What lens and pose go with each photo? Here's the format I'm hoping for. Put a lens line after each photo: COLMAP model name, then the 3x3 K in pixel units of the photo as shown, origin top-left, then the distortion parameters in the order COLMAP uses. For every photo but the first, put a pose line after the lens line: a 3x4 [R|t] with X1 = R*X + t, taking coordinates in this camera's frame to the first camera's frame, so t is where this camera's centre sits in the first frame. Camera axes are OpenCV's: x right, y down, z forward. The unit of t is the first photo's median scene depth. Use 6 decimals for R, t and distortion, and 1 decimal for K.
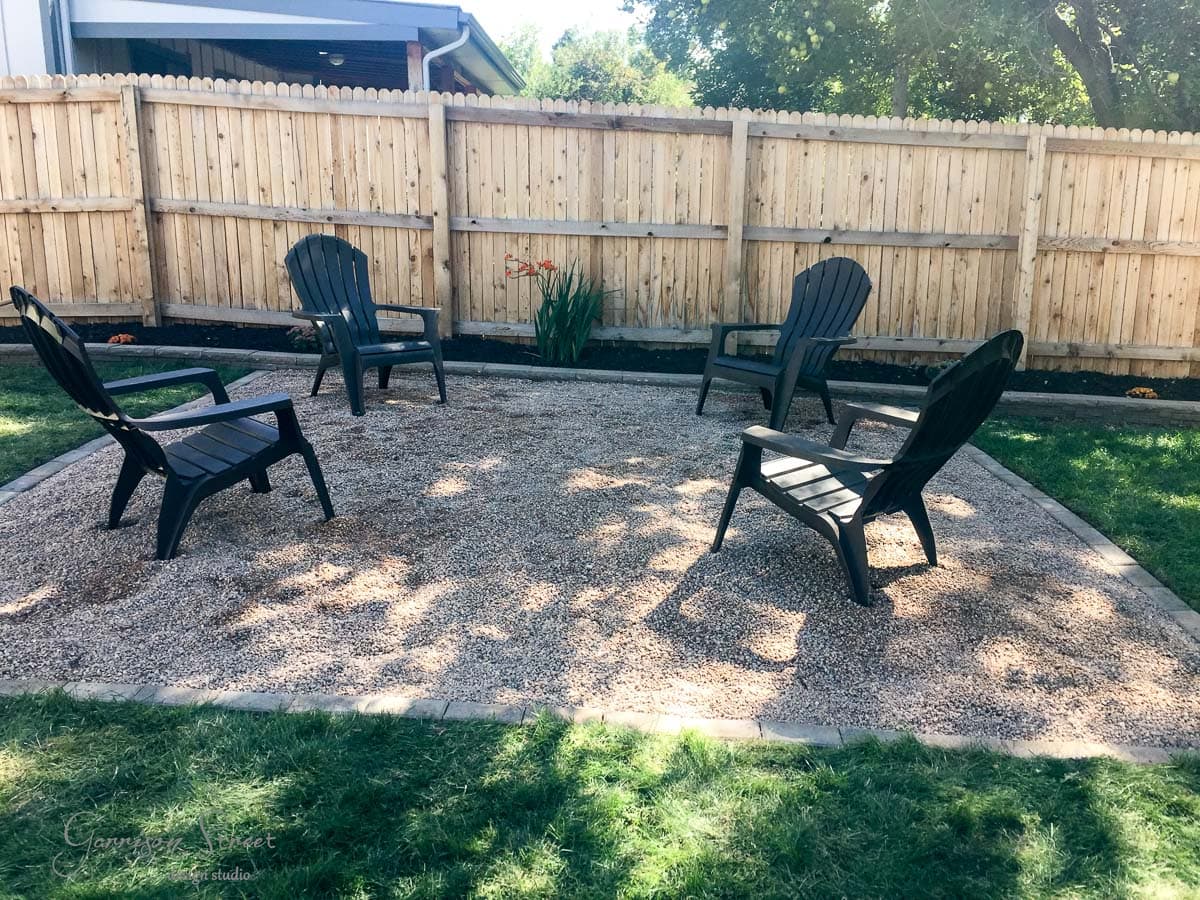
lens RADIAL K [[972.4, 0, 602.7], [0, 972.4, 450.4], [0, 0, 1]] dist [0.079034, -0.099280]
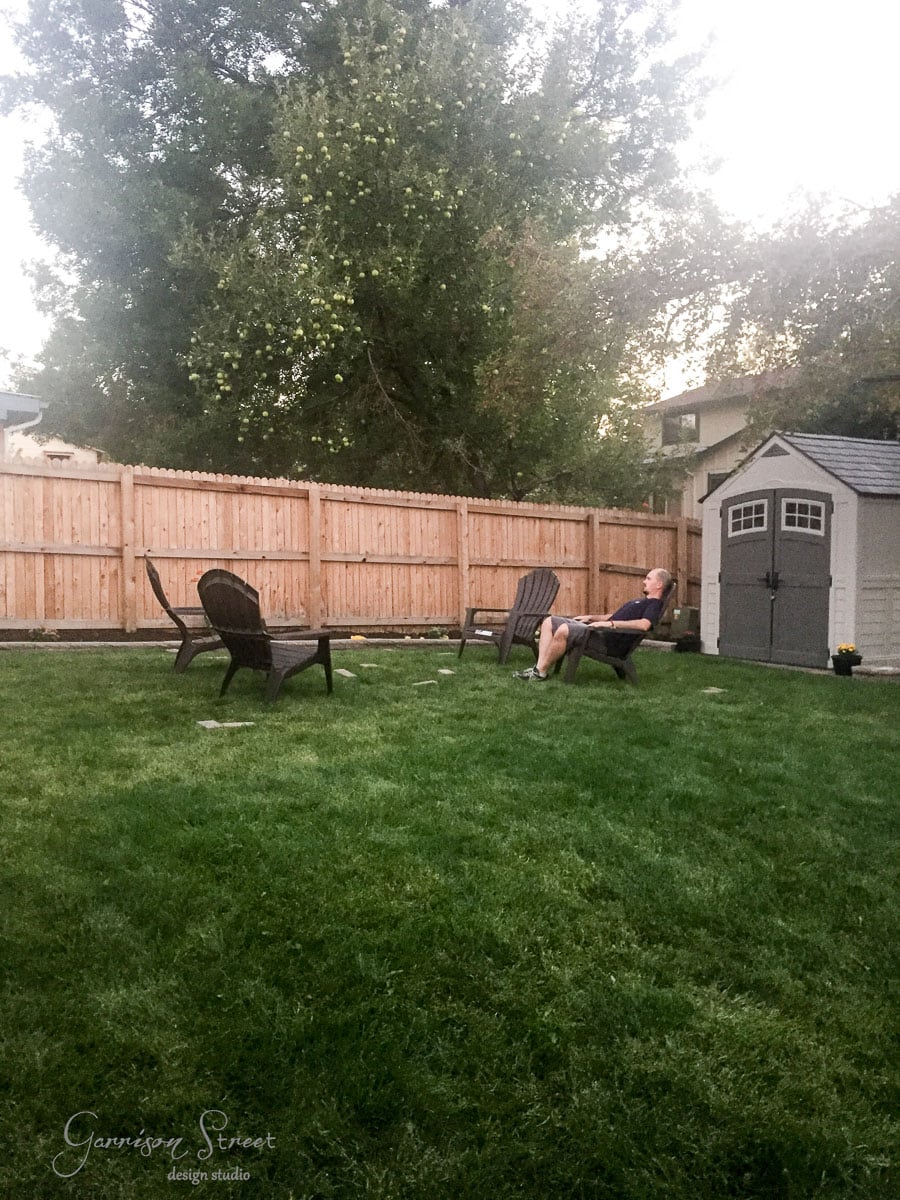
lens RADIAL K [[1030.5, 0, 449.4], [0, 1030.5, 594.1], [0, 0, 1]] dist [0.081107, -0.110282]
pose [[0.822520, -0.032265, 0.567820, -0.638573], [0.133195, 0.981552, -0.137166, 0.098564], [-0.552919, 0.188452, 0.811644, -0.477519]]
